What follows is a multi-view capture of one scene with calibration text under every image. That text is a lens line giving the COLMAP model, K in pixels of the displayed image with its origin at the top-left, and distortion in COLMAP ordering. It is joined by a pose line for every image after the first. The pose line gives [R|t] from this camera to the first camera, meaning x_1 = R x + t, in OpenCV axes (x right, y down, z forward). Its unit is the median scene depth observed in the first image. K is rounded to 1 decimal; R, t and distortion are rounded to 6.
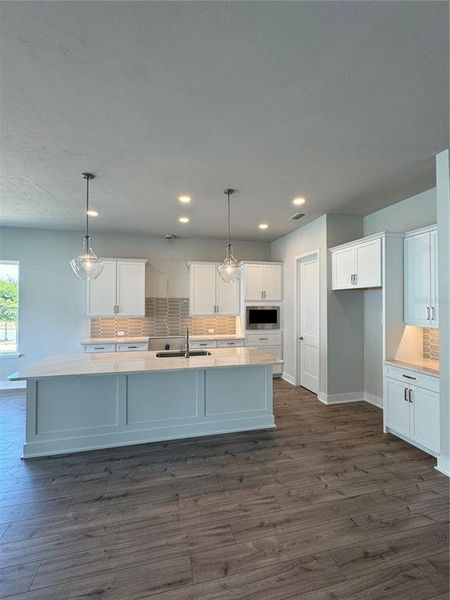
lens RADIAL K [[267.3, 0, 225.0], [0, 267.3, 300.0], [0, 0, 1]] dist [0.003189, 0.000426]
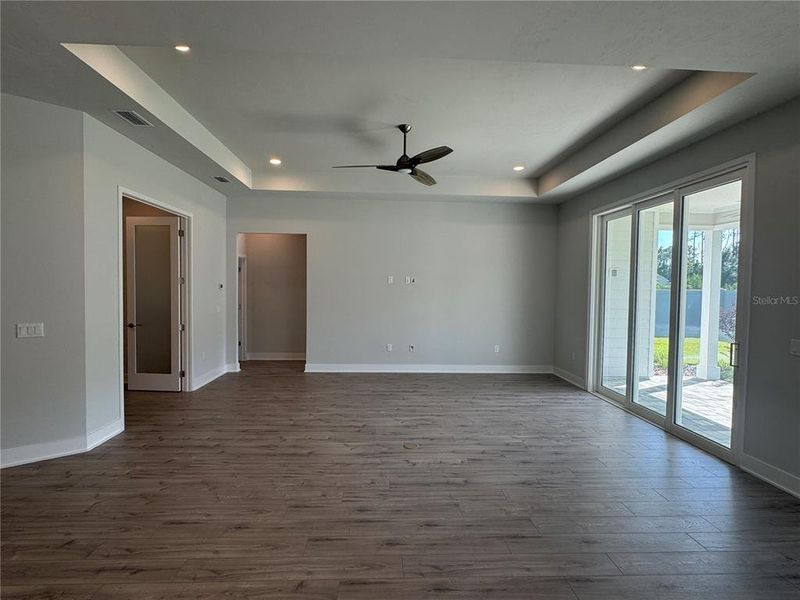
lens RADIAL K [[412.2, 0, 400.0], [0, 412.2, 300.0], [0, 0, 1]] dist [0.003334, 0.001008]
pose [[-0.979232, -0.025038, 0.201191, -0.323204], [-0.022843, 0.999652, 0.013227, 0.037943], [-0.201452, 0.008356, -0.979463, 1.297206]]
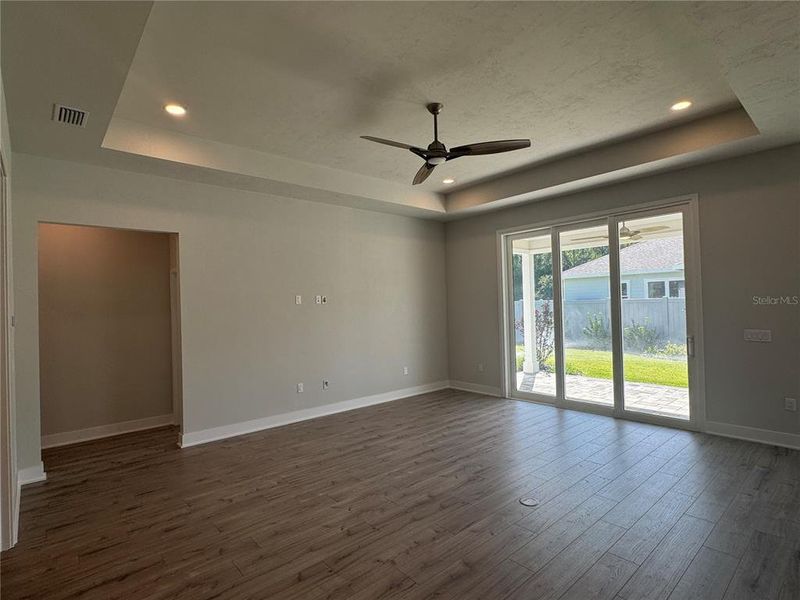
lens RADIAL K [[412.2, 0, 400.0], [0, 412.2, 300.0], [0, 0, 1]] dist [0.003334, 0.001008]
pose [[-0.891360, 0.014829, -0.453054, 0.750767], [0.033978, 0.998839, -0.034156, 0.032821], [0.452022, -0.045839, -0.890828, 0.764501]]
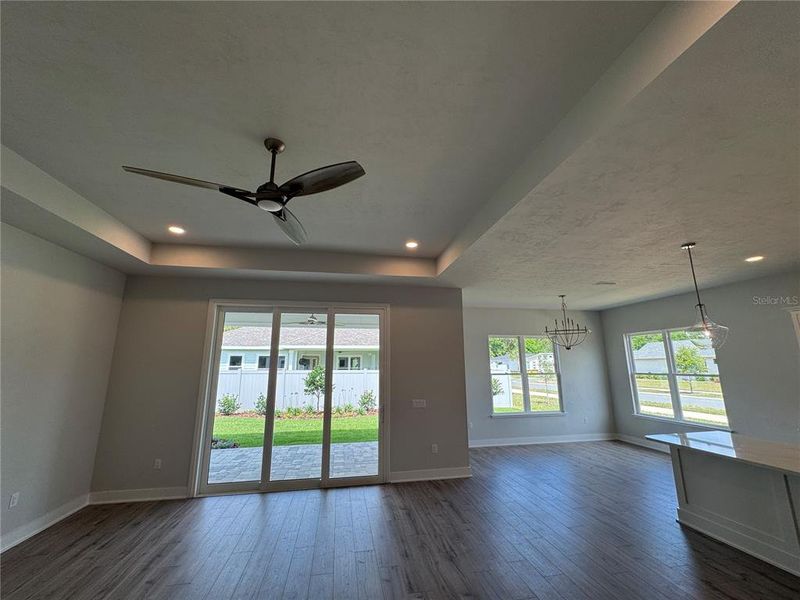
lens RADIAL K [[321.5, 0, 400.0], [0, 321.5, 300.0], [0, 0, 1]] dist [-0.000978, 0.000087]
pose [[-0.064013, -0.202211, -0.977248, 0.765729], [0.026957, 0.978548, -0.204246, -0.049010], [0.997585, -0.039418, -0.057189, -0.010242]]
